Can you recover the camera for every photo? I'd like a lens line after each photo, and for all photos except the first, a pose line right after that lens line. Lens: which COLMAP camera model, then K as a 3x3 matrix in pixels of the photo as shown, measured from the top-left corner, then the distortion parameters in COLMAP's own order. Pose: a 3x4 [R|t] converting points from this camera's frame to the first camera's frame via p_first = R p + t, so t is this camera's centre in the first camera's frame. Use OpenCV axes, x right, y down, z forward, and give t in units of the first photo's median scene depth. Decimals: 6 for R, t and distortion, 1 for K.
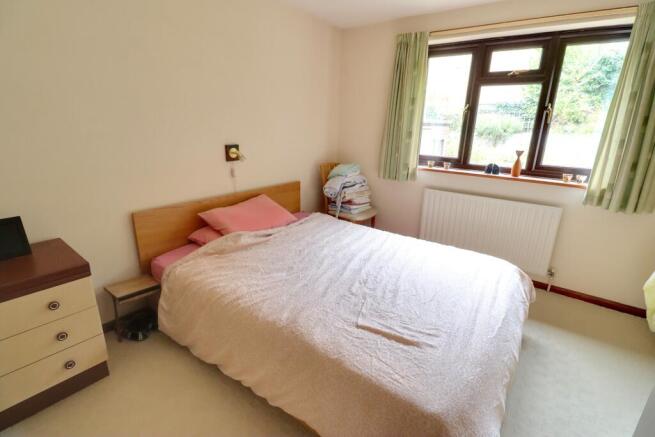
lens RADIAL K [[307.5, 0, 343.1], [0, 307.5, 219.9], [0, 0, 1]] dist [-0.028412, -0.003362]
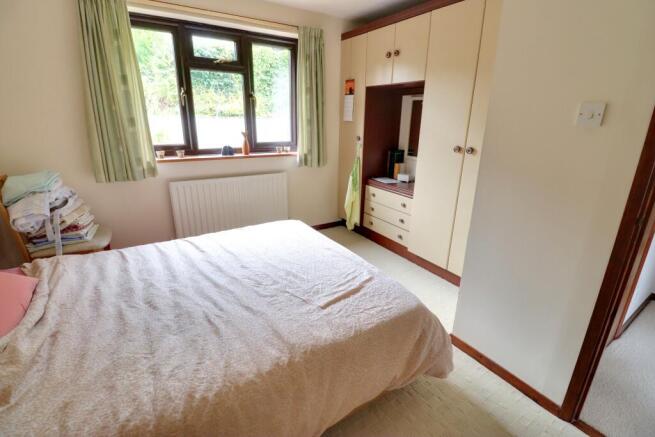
lens RADIAL K [[307.5, 0, 329.4], [0, 307.5, 217.9], [0, 0, 1]] dist [-0.028412, -0.003362]
pose [[0.346755, -0.306698, 0.886396, -0.432042], [0.259489, 0.939513, 0.223566, -0.094484], [-0.901347, 0.152487, 0.405366, 0.279944]]
